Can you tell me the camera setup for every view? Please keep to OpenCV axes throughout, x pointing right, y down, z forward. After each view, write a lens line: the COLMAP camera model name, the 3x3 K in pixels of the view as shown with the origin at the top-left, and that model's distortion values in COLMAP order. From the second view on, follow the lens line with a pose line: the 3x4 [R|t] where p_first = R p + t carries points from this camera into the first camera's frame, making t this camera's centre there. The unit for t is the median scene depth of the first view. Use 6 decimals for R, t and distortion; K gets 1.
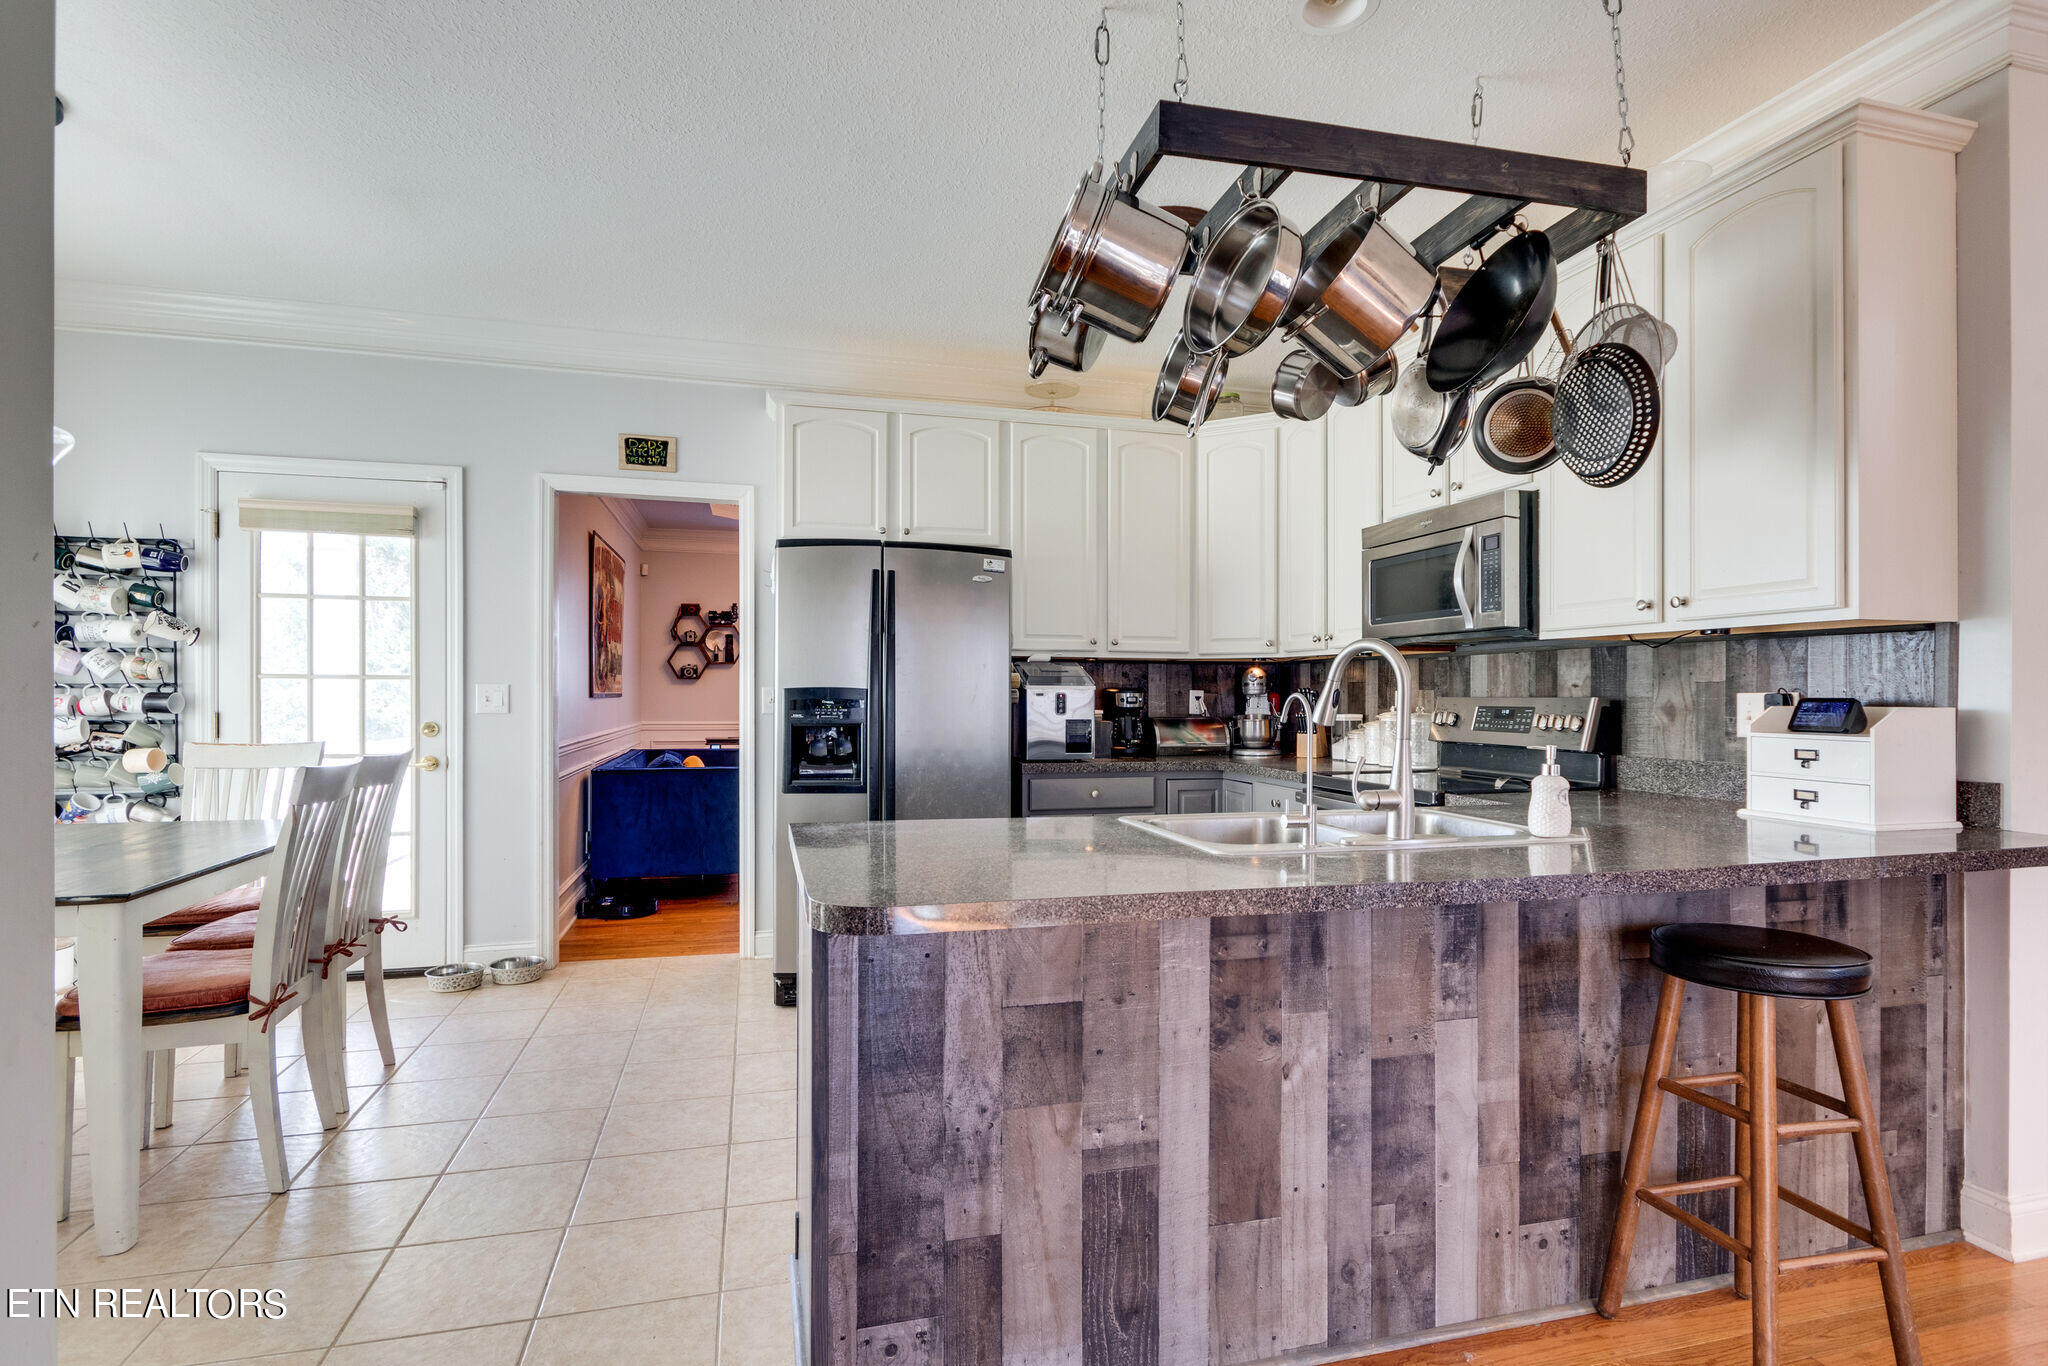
lens RADIAL K [[1024.9, 0, 1020.5], [0, 1024.9, 695.8], [0, 0, 1]] dist [0.009741, -0.003248]
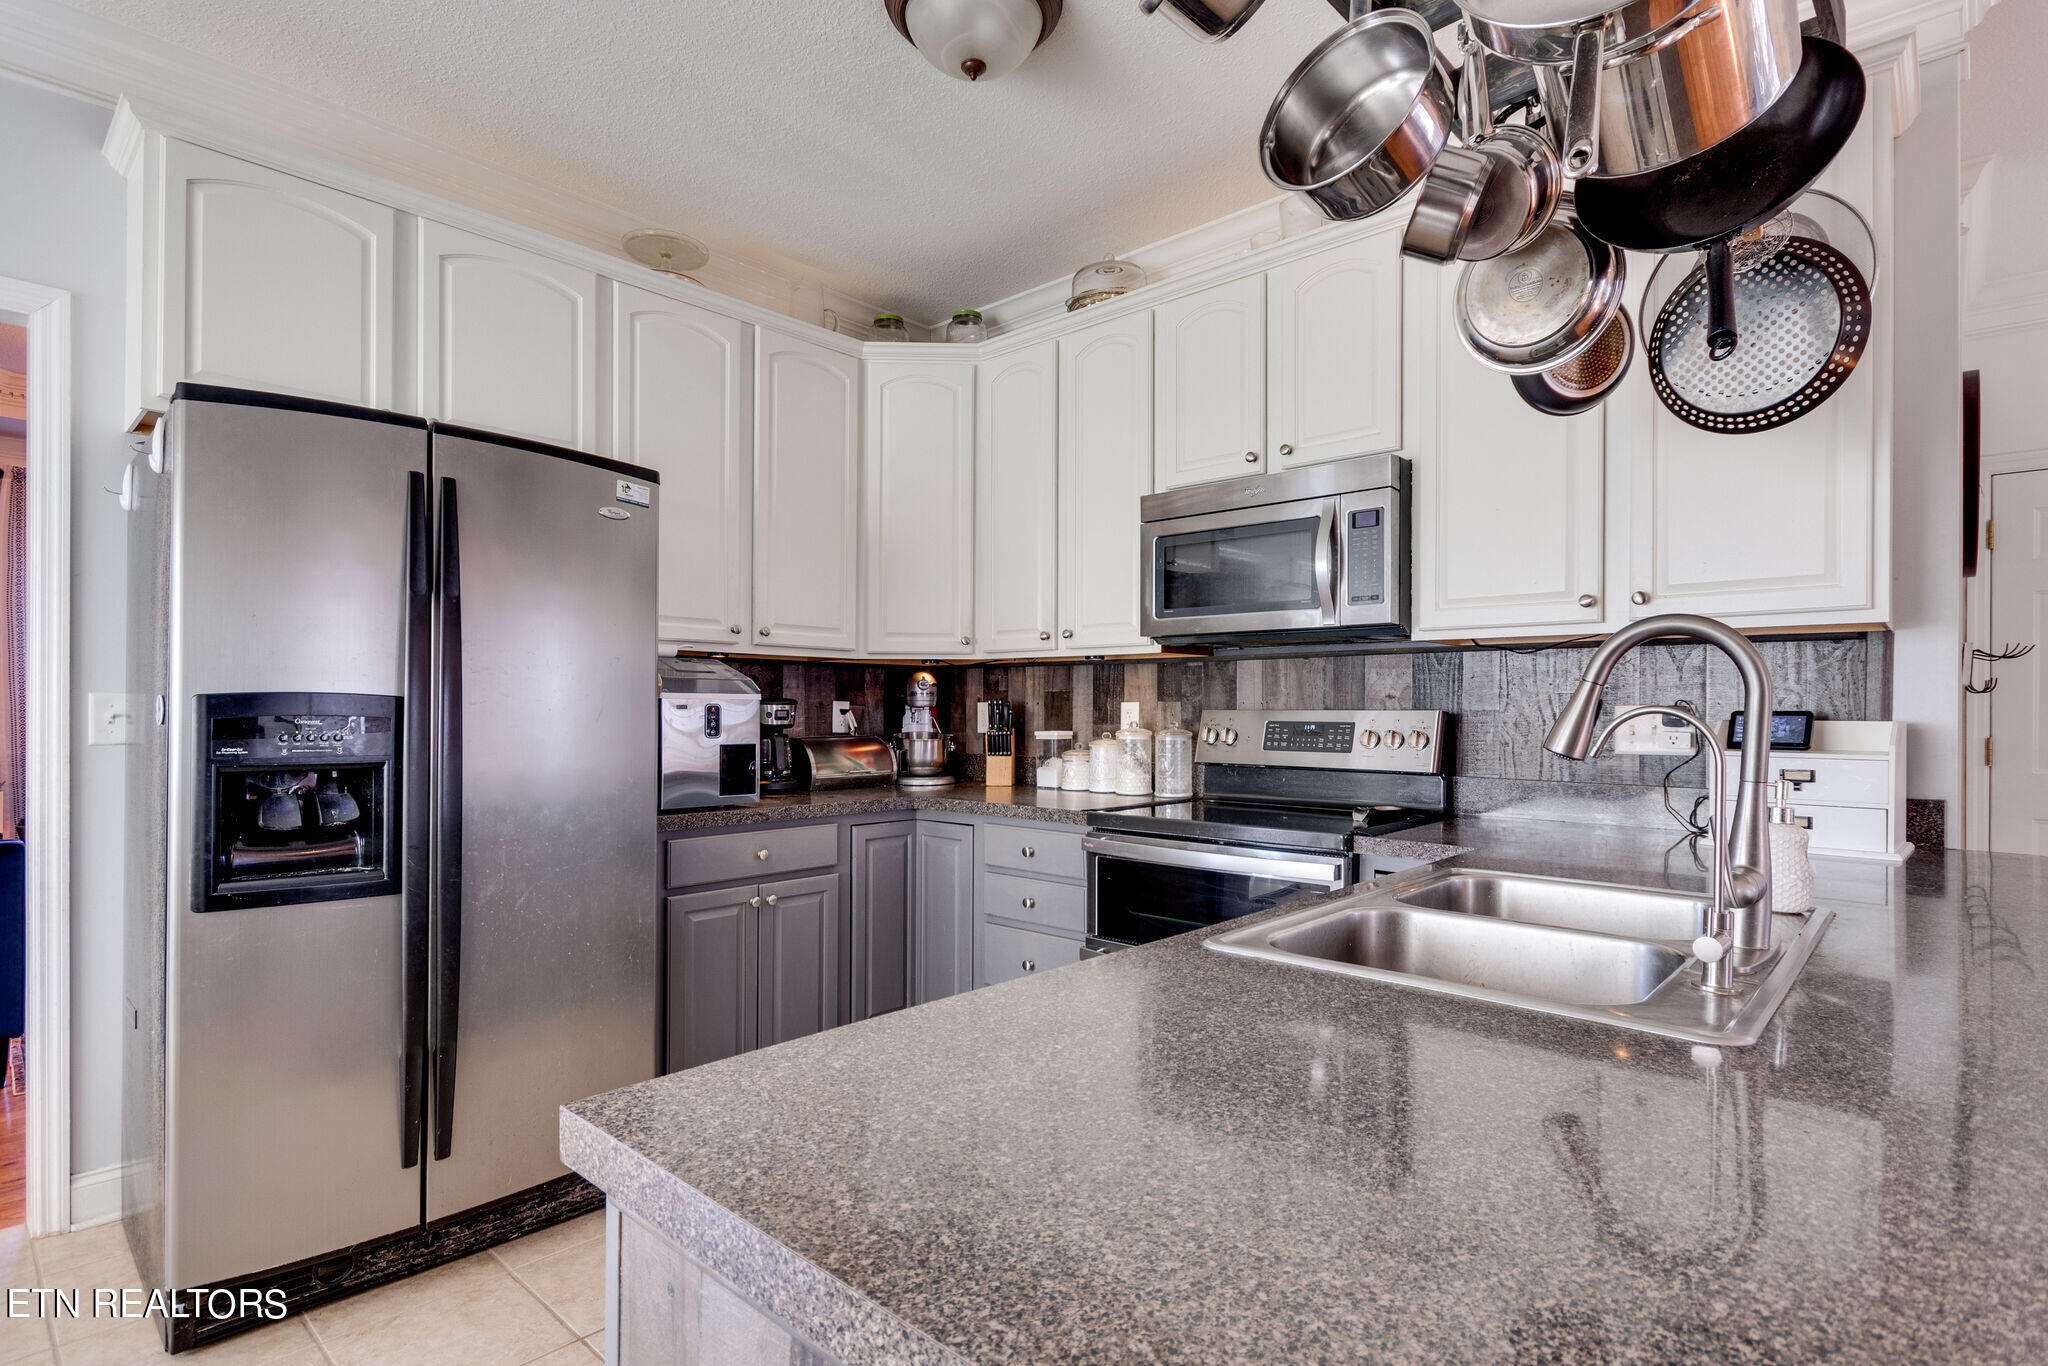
lens RADIAL K [[1024.9, 0, 1022.8], [0, 1024.9, 709.5], [0, 0, 1]] dist [0.009741, -0.003248]
pose [[0.839752, -0.000713, 0.542970, -0.152942], [0.000213, 0.999999, 0.000984, -0.000077], [-0.542970, -0.000711, 0.839752, 0.347166]]
